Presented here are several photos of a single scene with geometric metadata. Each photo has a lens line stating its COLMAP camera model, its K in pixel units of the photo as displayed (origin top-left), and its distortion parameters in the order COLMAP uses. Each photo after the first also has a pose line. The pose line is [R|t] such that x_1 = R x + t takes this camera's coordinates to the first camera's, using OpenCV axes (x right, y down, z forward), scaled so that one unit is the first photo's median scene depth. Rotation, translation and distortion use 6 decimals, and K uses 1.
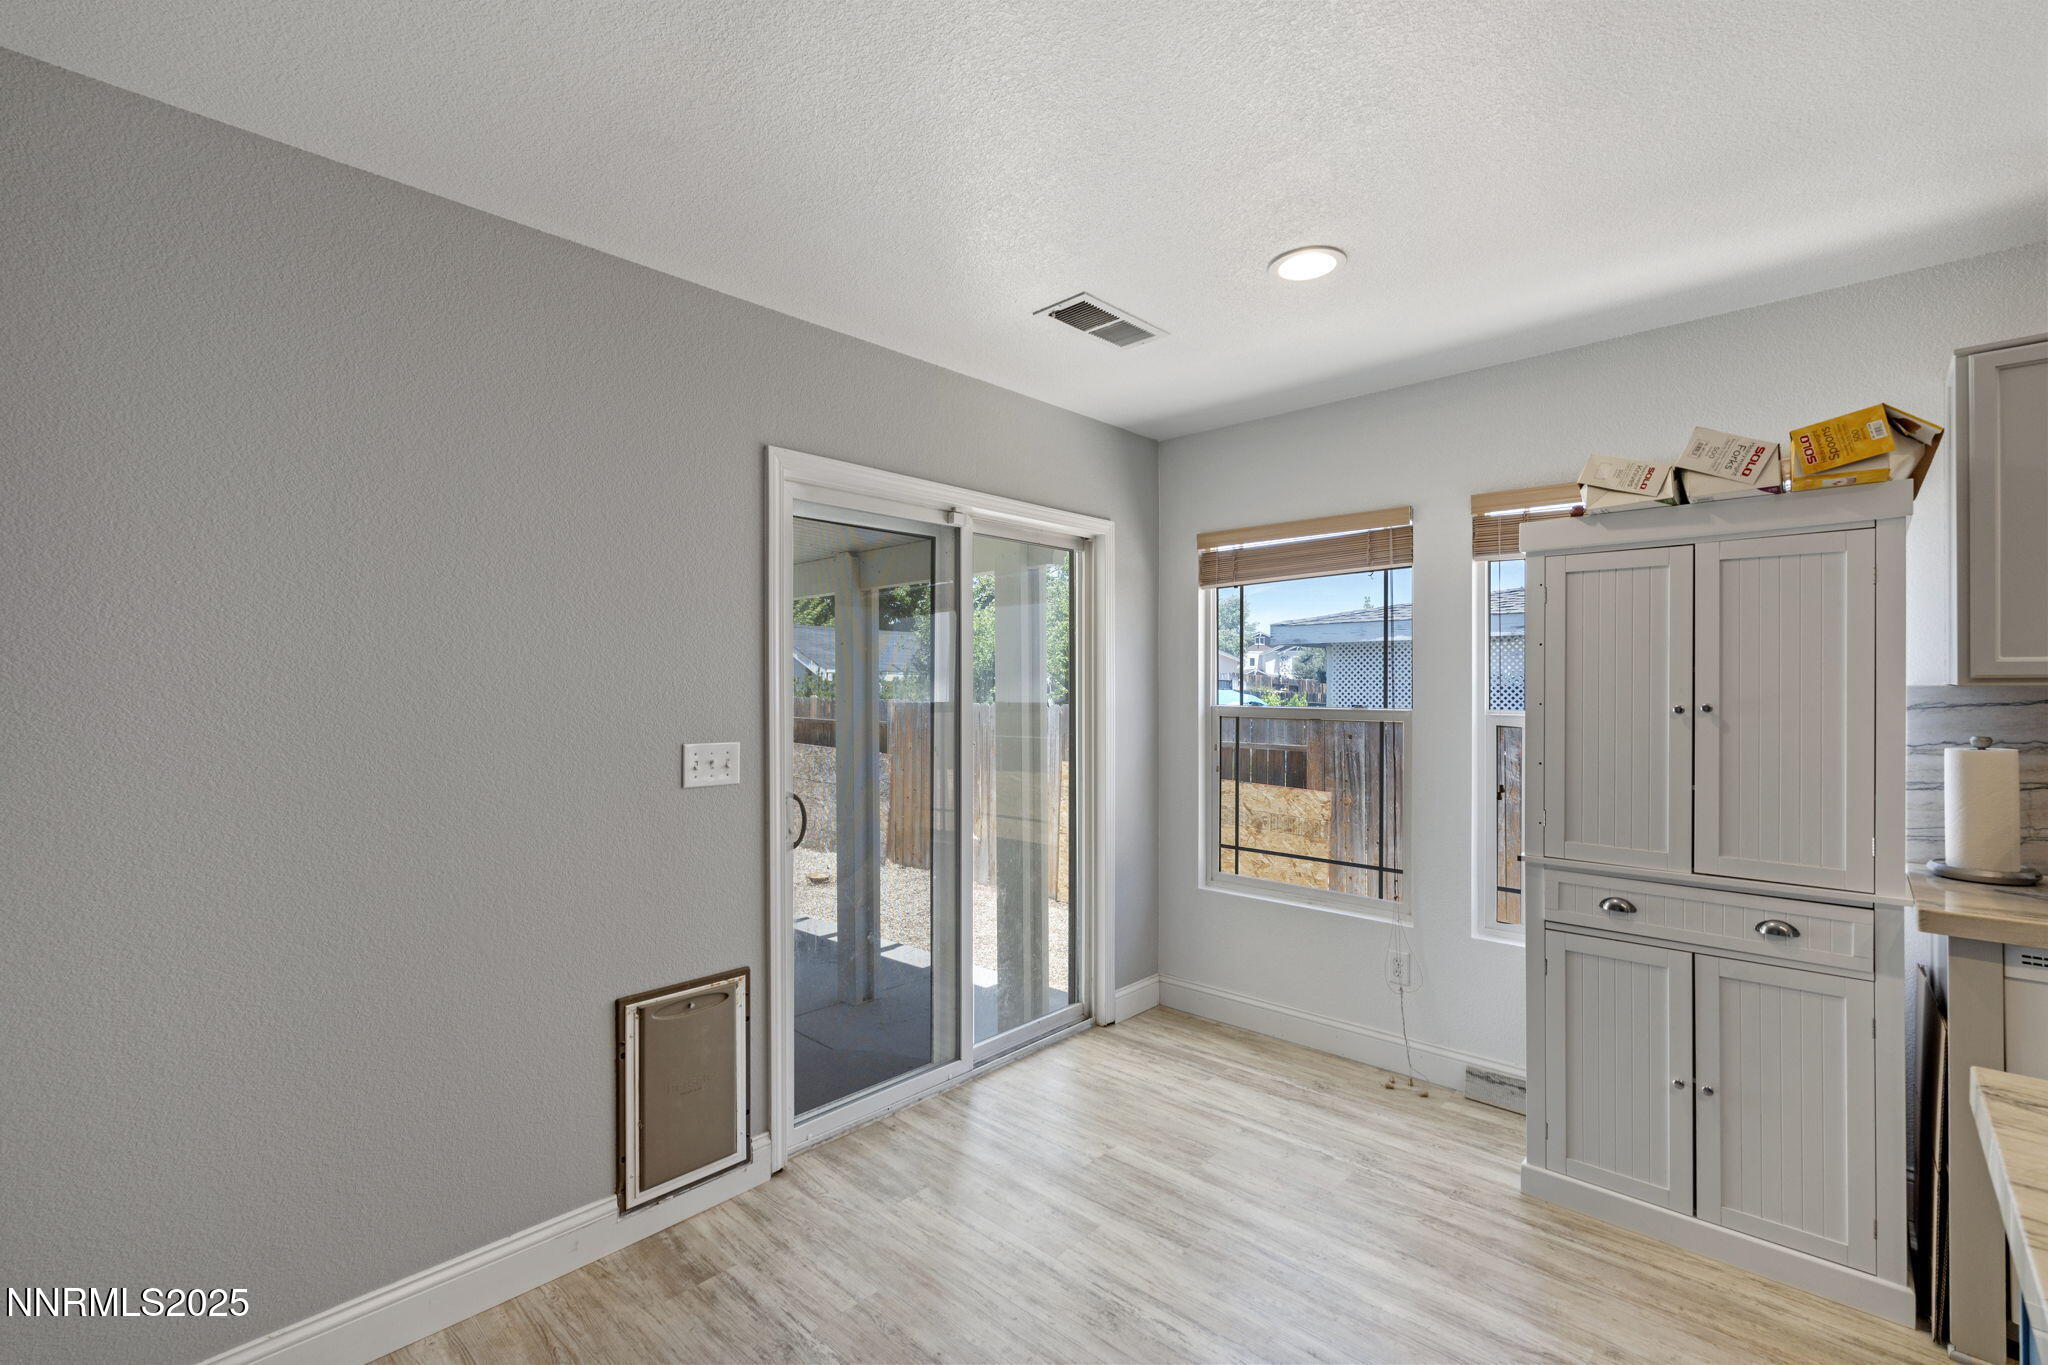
lens RADIAL K [[894.6, 0, 1015.5], [0, 894.6, 684.6], [0, 0, 1]] dist [-0.003722, 0.001132]
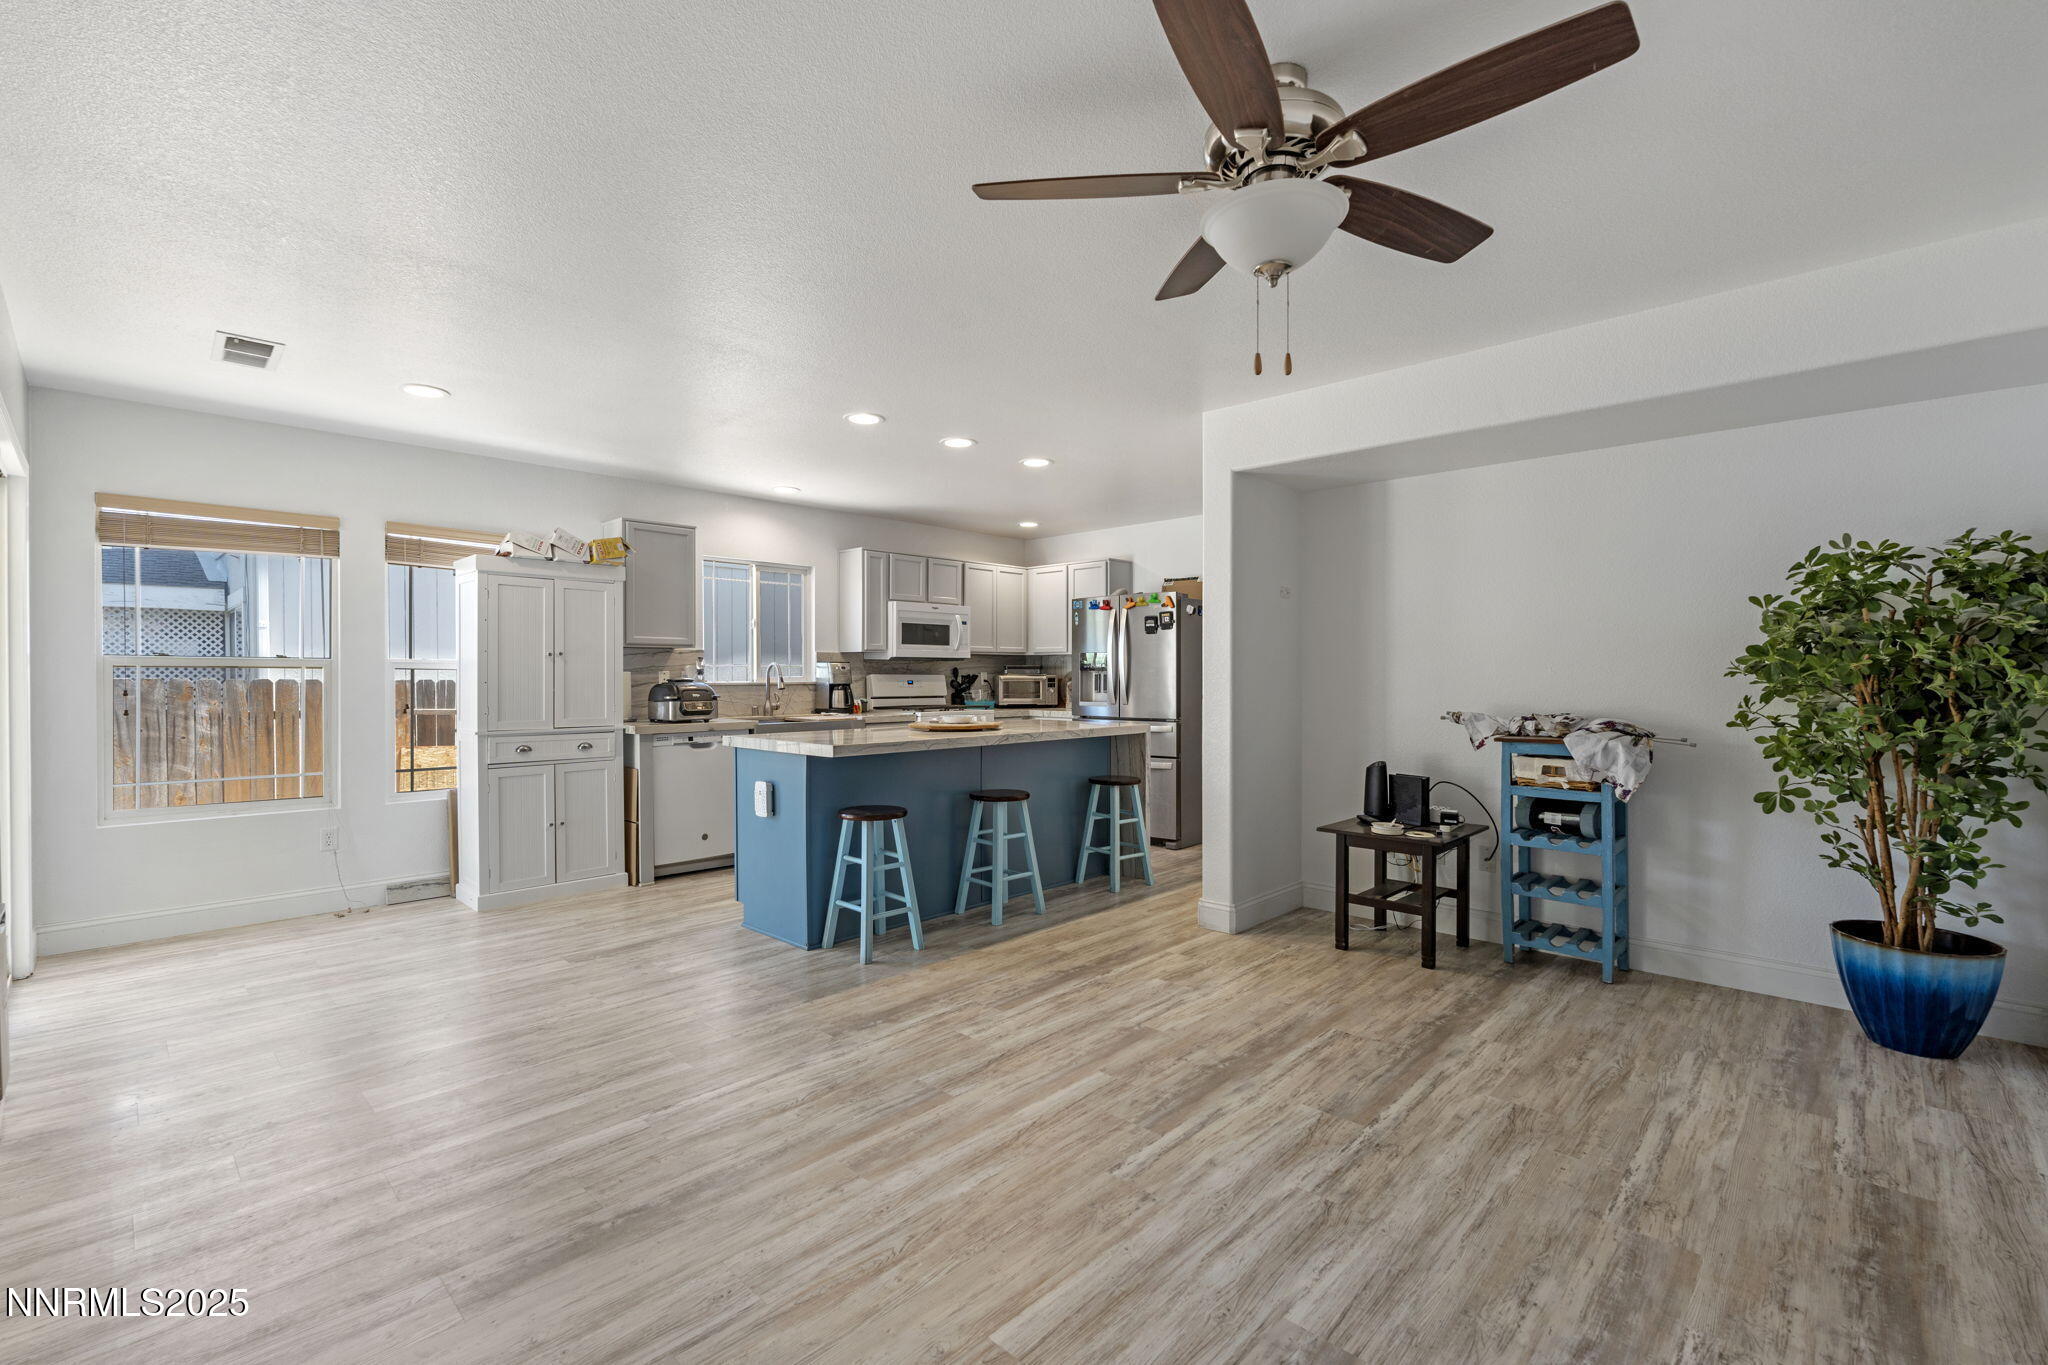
lens RADIAL K [[894.6, 0, 1020.1], [0, 894.6, 680.7], [0, 0, 1]] dist [-0.003722, 0.001132]
pose [[0.008585, -0.002731, 0.999959, -1.309836], [-0.001142, 0.999996, 0.002741, 0.078776], [-0.999962, -0.001166, 0.008582, -0.153923]]
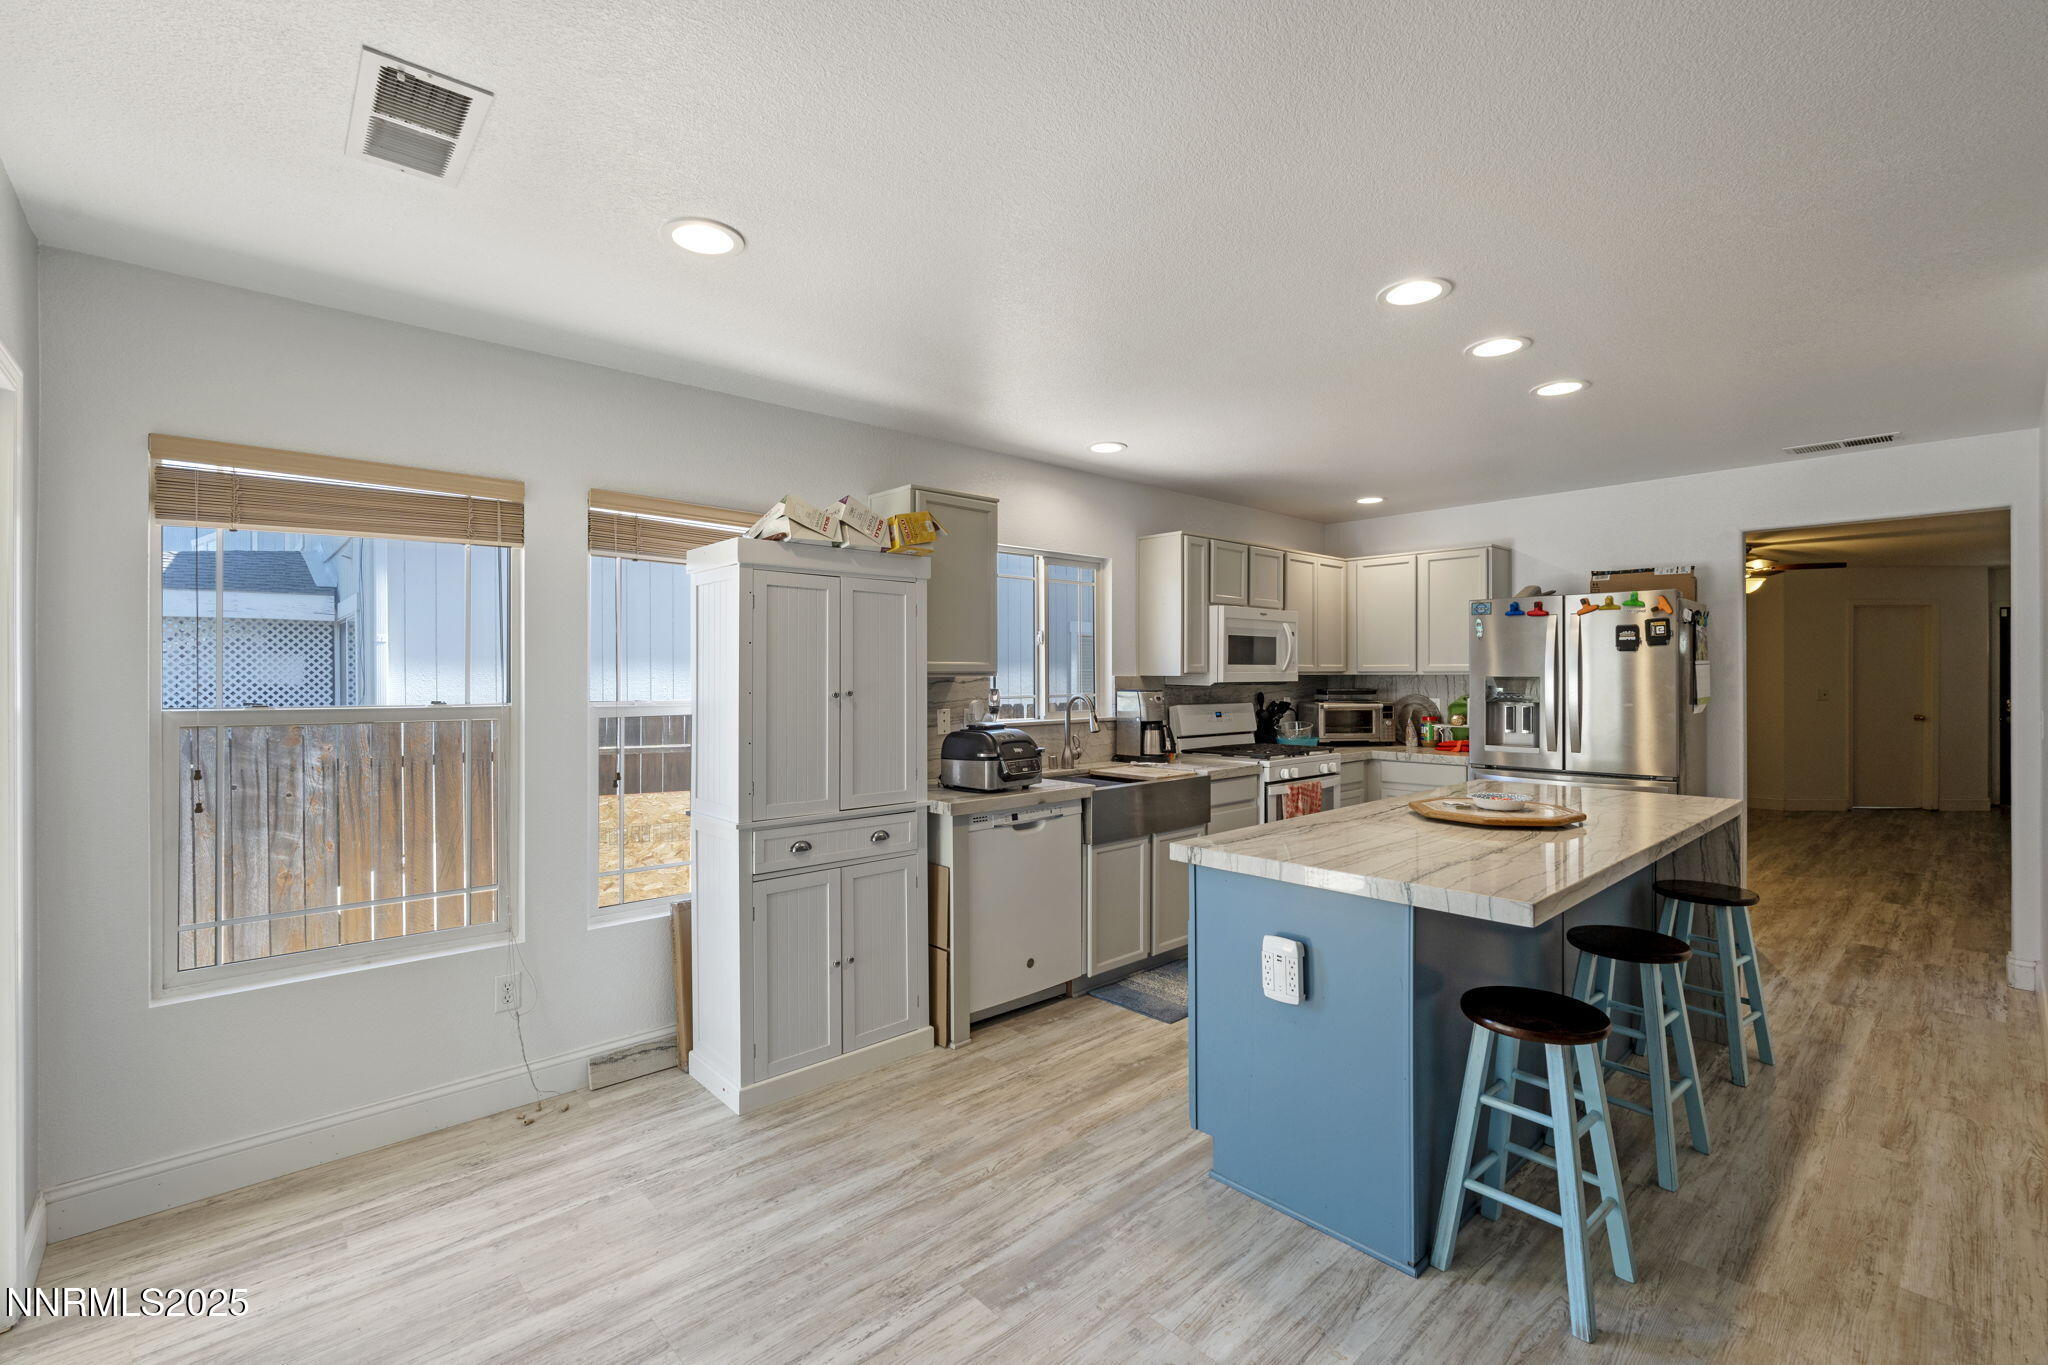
lens RADIAL K [[894.6, 0, 1016.9], [0, 894.6, 678.1], [0, 0, 1]] dist [-0.003722, 0.001132]
pose [[0.075124, -0.001802, 0.997173, -0.568153], [0.000207, 0.999998, 0.001791, -0.000167], [-0.997174, 0.000071, 0.075124, 0.561519]]
